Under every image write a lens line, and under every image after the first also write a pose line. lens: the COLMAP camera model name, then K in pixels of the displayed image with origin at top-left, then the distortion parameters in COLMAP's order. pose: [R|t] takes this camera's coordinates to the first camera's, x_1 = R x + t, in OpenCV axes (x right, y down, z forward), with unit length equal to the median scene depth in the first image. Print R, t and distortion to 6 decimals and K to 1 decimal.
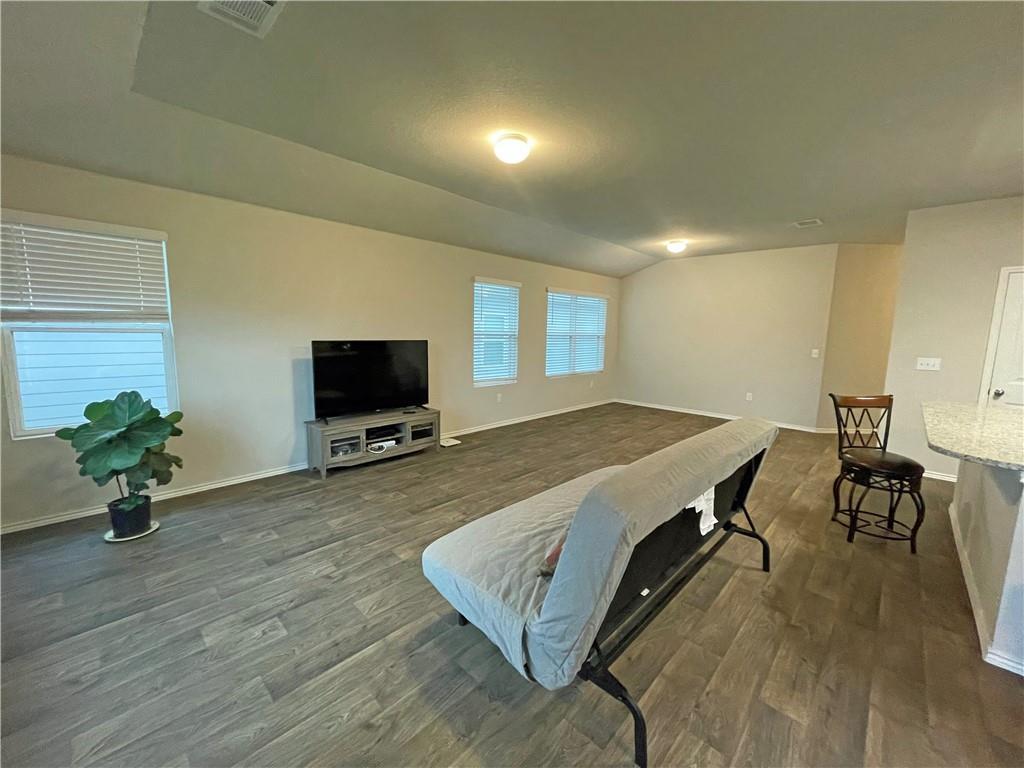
lens RADIAL K [[412.3, 0, 506.3], [0, 412.3, 391.1], [0, 0, 1]] dist [0.001175, -0.000548]
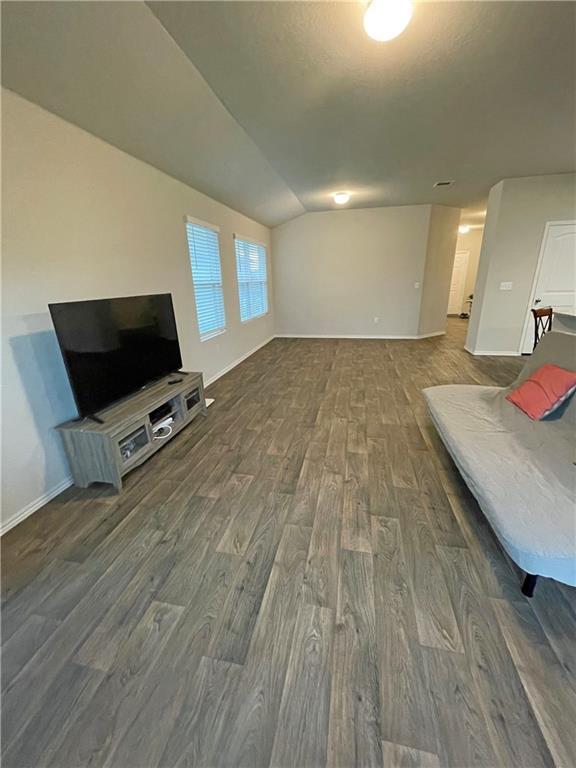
lens RADIAL K [[309.2, 0, 289.3], [0, 309.2, 390.7], [0, 0, 1]] dist [0.001175, -0.000548]
pose [[0.845408, -0.223261, 0.485222, -0.352478], [0.125353, 0.966010, 0.226079, -0.045936], [-0.519204, -0.130305, 0.844659, 0.331457]]
